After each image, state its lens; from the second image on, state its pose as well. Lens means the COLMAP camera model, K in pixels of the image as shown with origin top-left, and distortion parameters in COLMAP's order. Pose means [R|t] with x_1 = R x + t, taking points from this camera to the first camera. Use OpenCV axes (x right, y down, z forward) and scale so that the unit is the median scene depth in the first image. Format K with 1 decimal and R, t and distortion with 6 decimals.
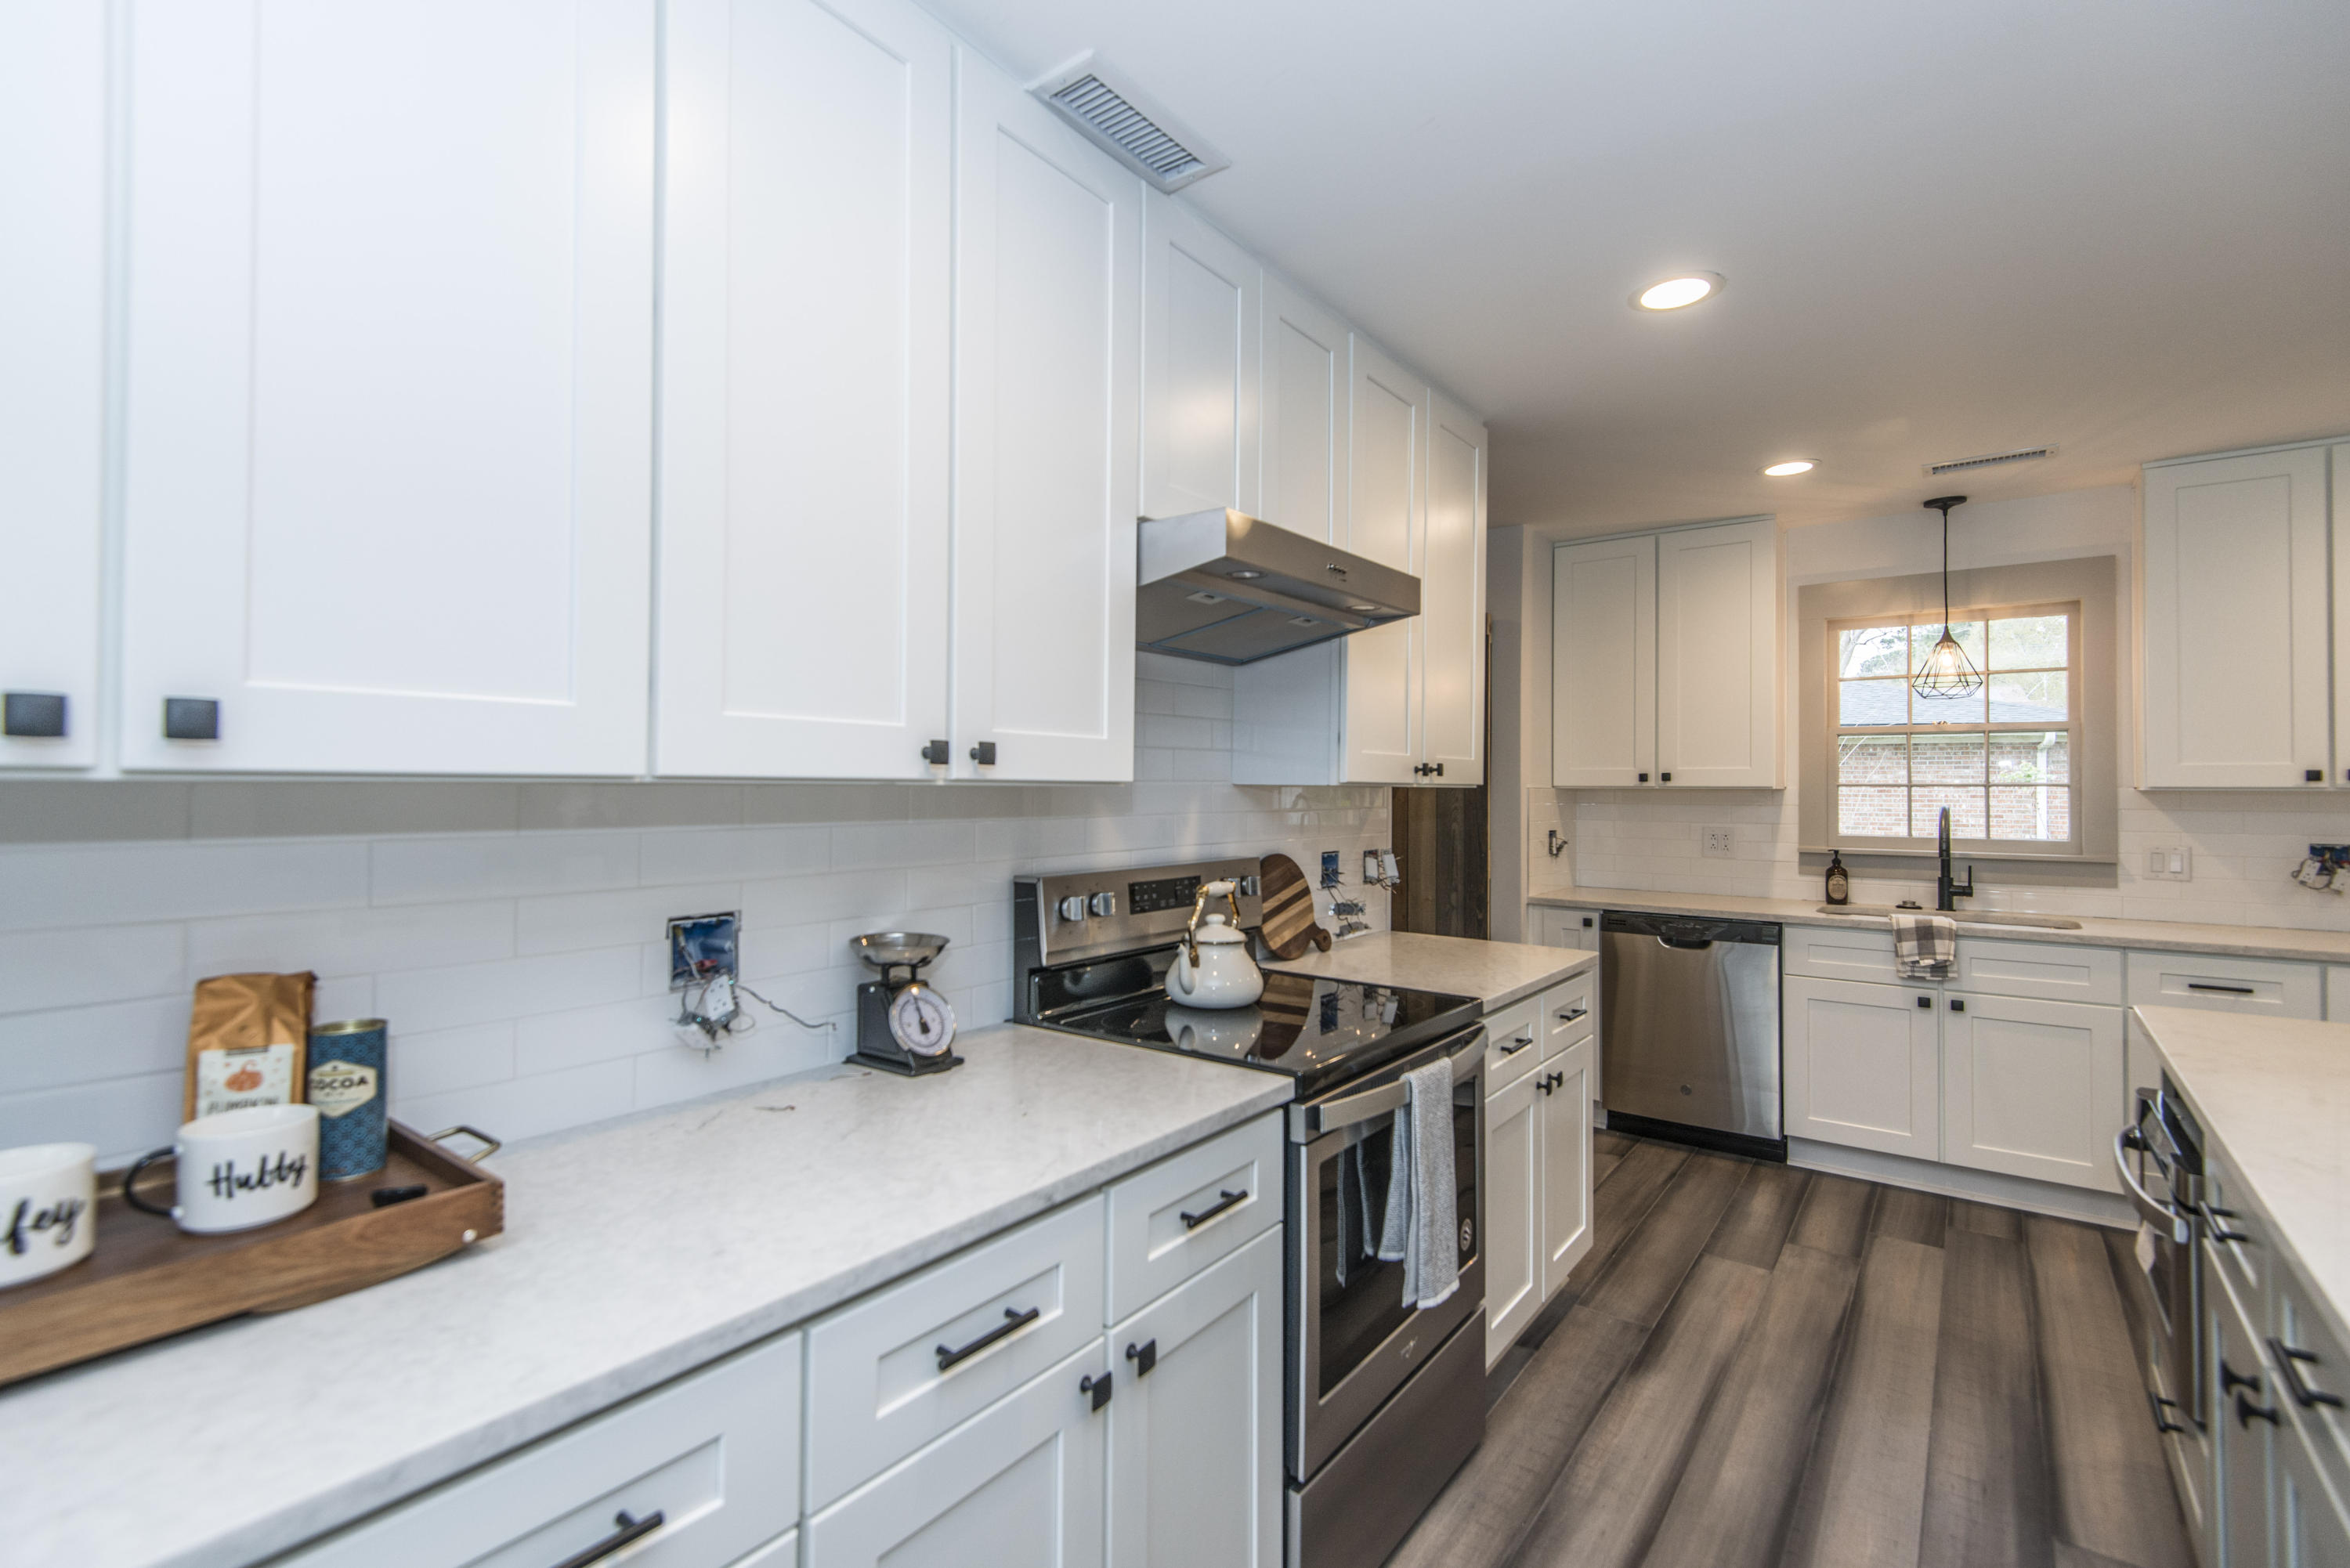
lens RADIAL K [[1064.5, 0, 1169.9], [0, 1064.5, 774.1], [0, 0, 1]] dist [0.035167, -0.018164]
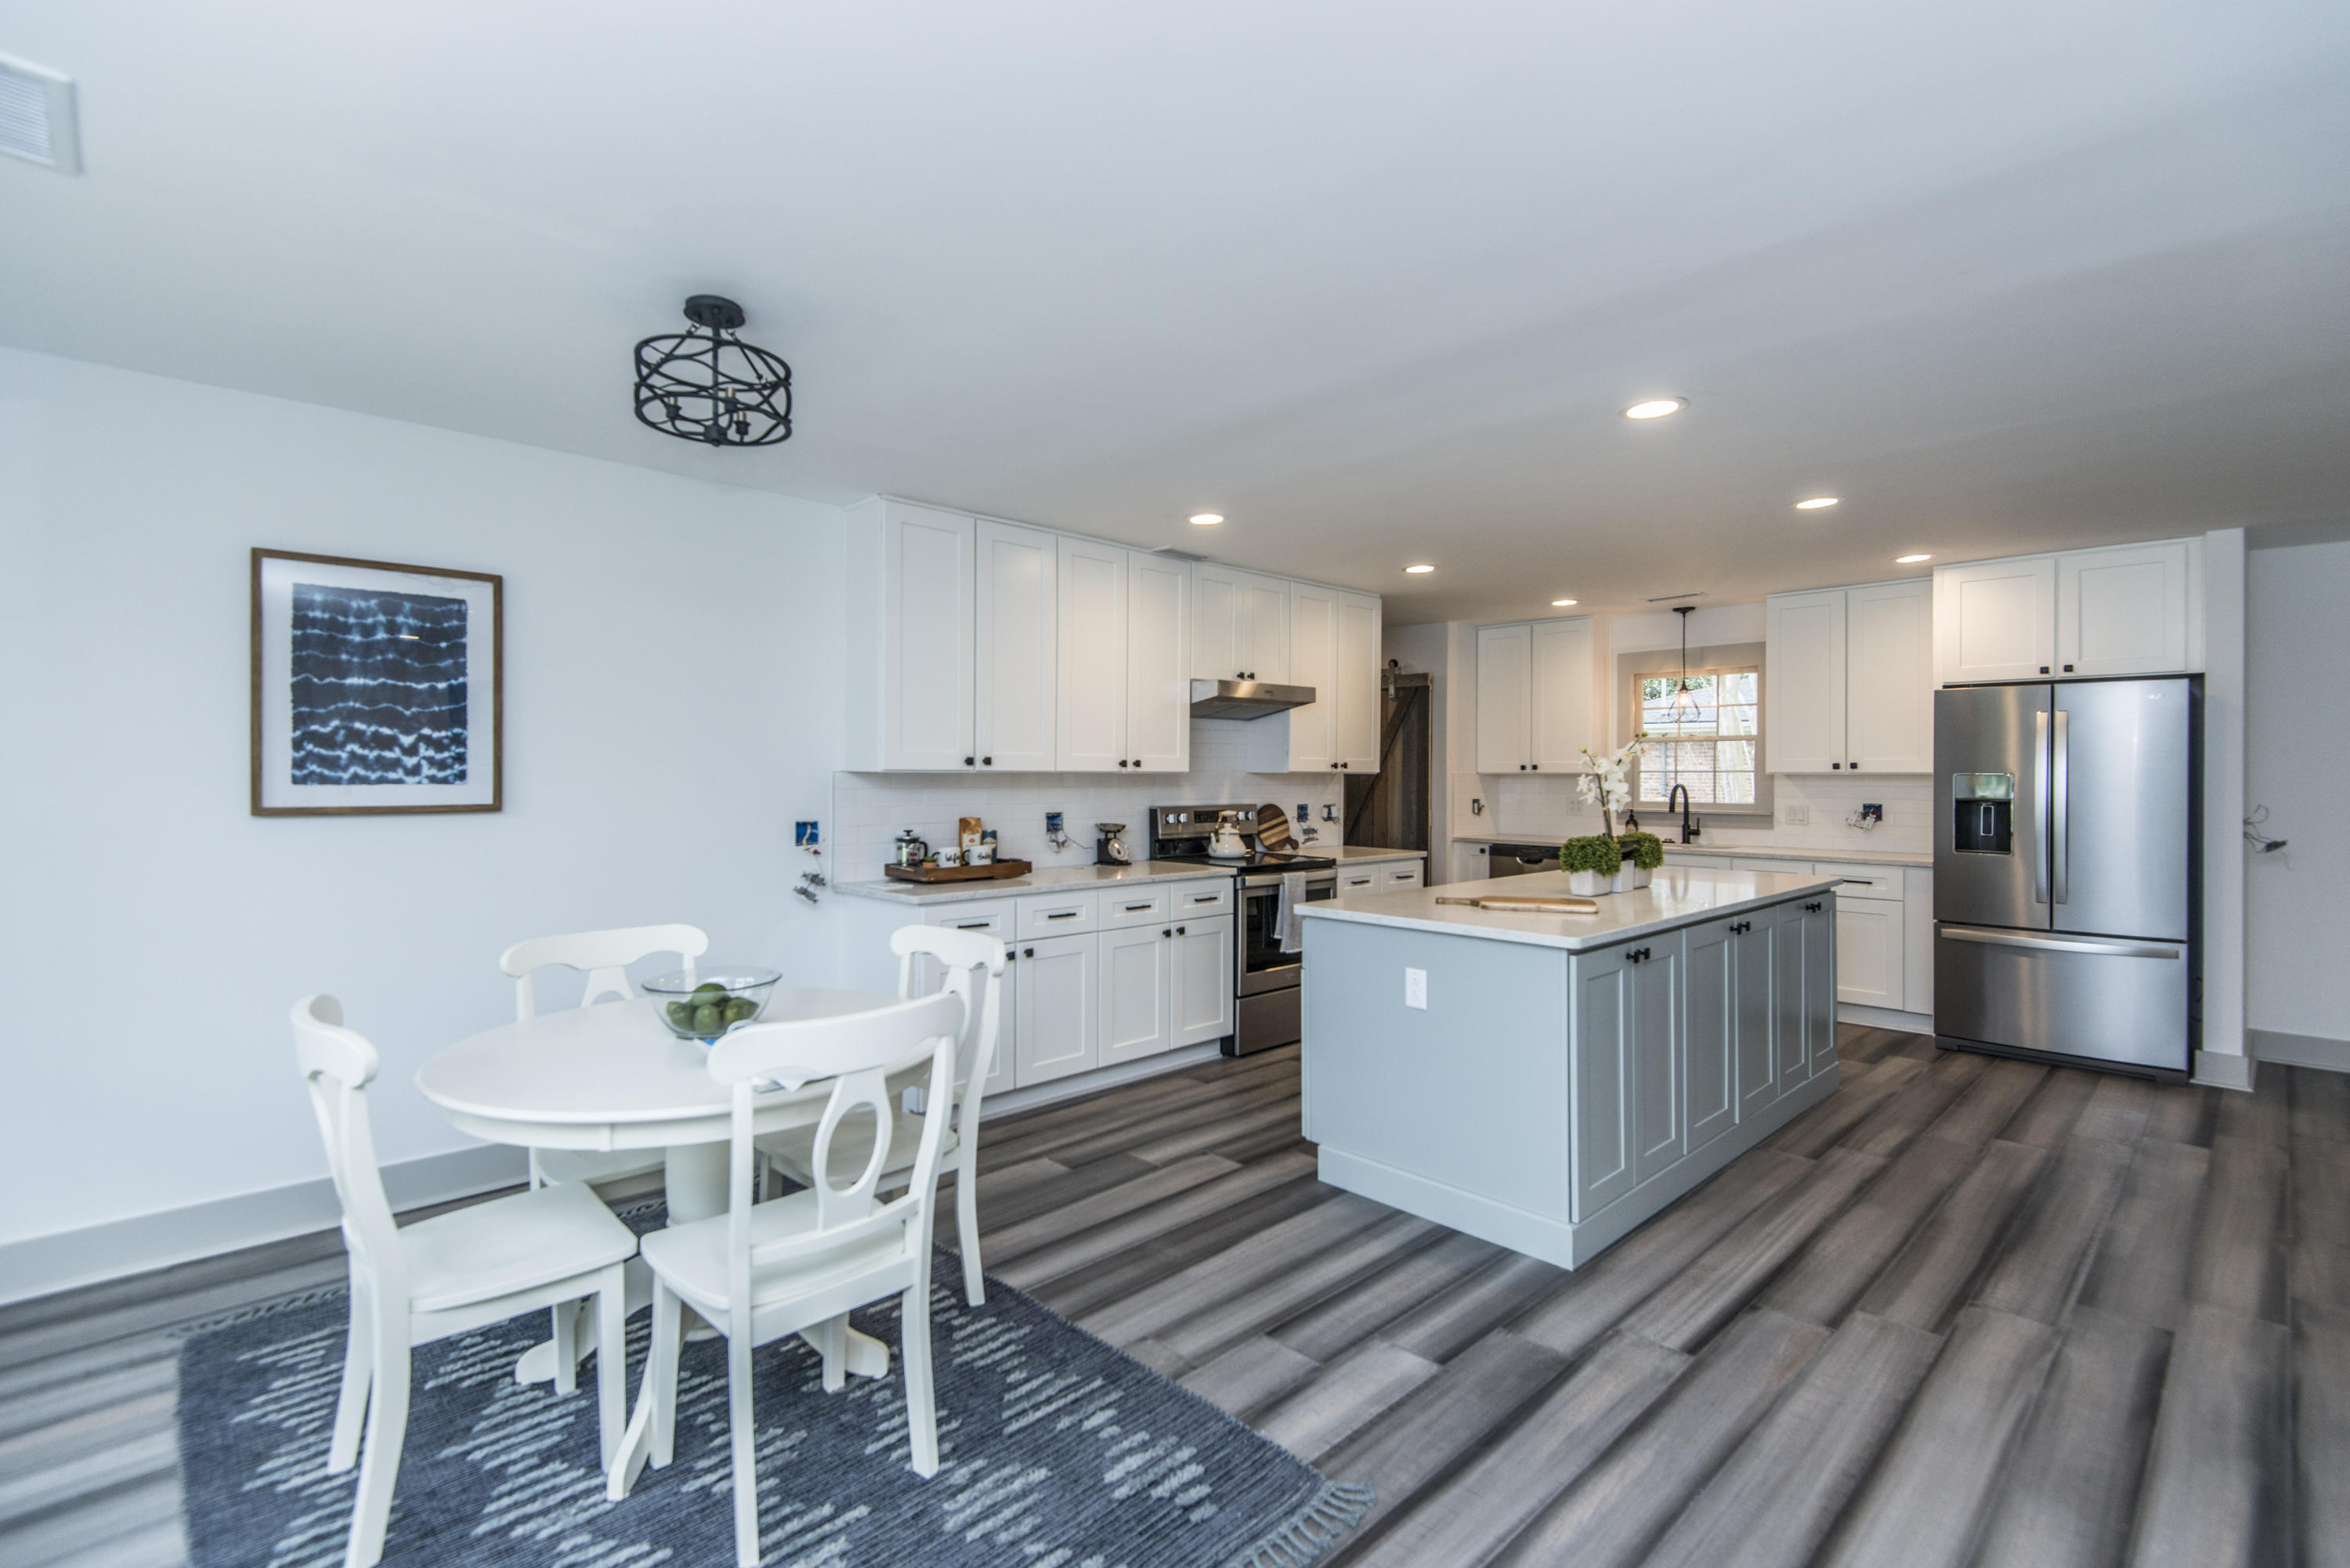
lens RADIAL K [[1064.5, 0, 1170.4], [0, 1064.5, 771.3], [0, 0, 1]] dist [0.035167, -0.018164]
pose [[0.988145, -0.002901, -0.153494, 0.229747], [0.004384, 0.999947, 0.009322, -0.013327], [0.153459, -0.009885, 0.988106, -1.188000]]
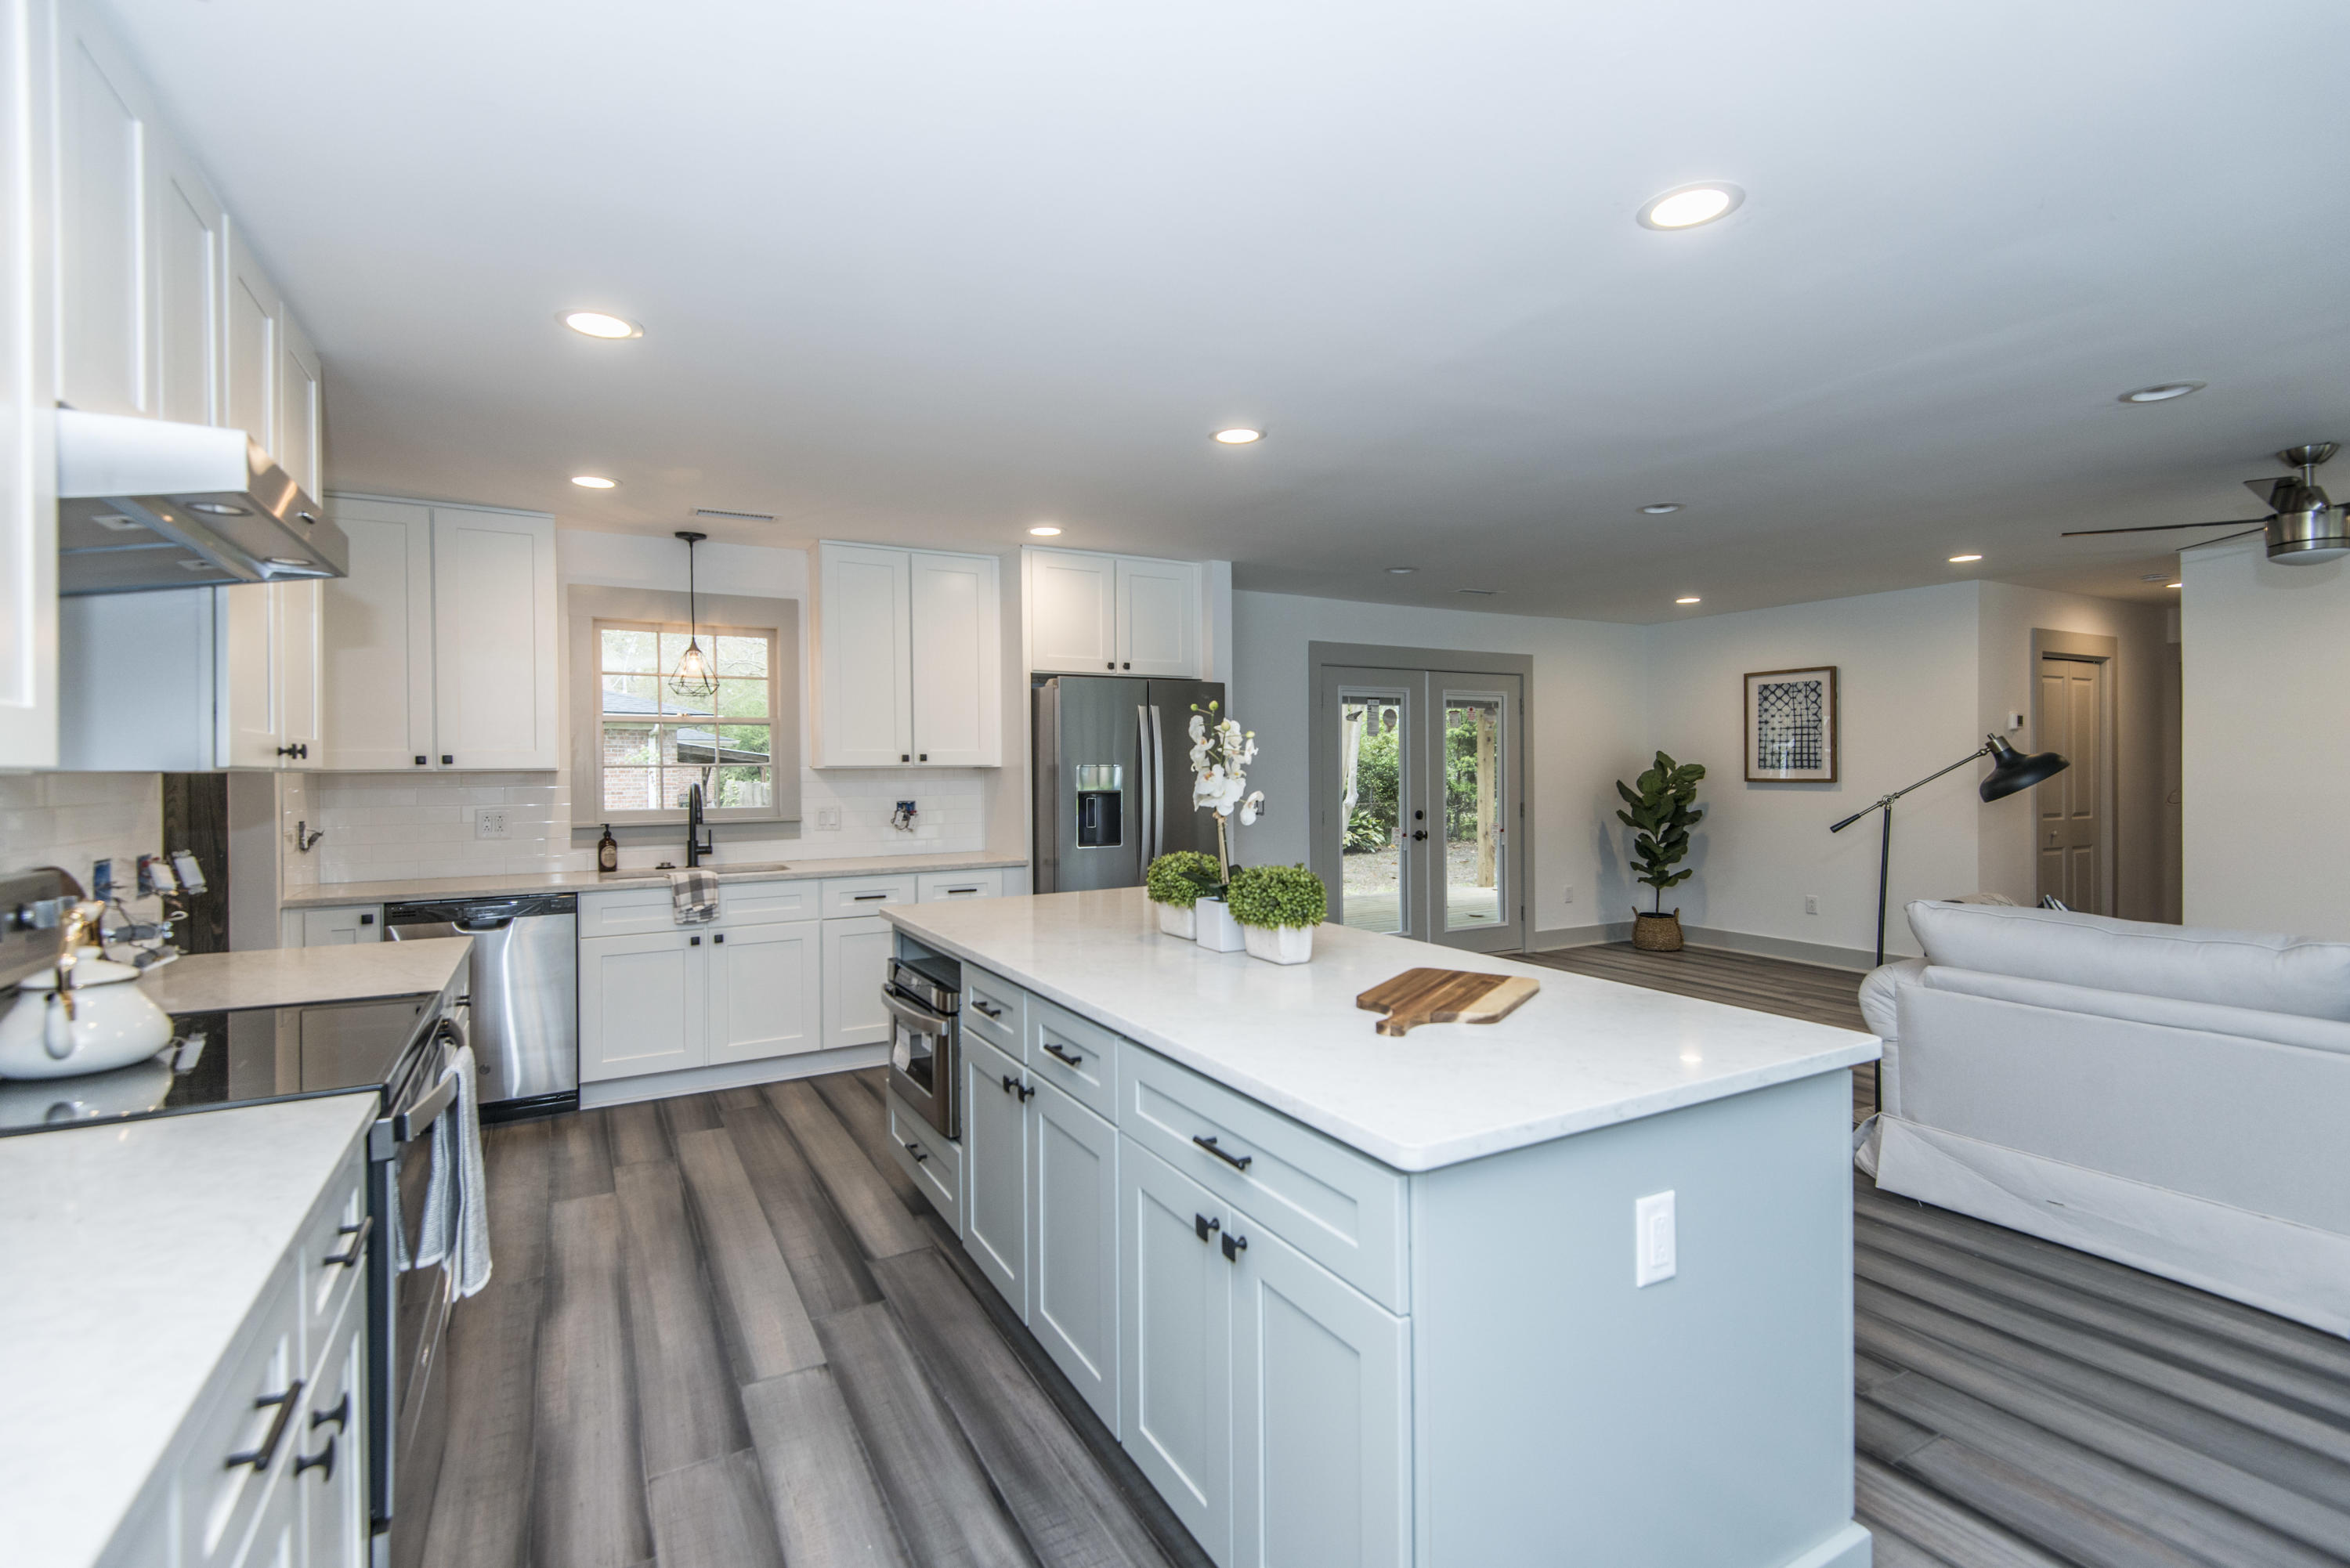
lens RADIAL K [[1064.5, 0, 1173.1], [0, 1064.5, 773.1], [0, 0, 1]] dist [0.035167, -0.018164]
pose [[0.400784, -0.013687, 0.916070, -0.260588], [-0.001302, 0.999879, 0.015508, -0.001361], [-0.916172, -0.007408, 0.400718, 0.005586]]
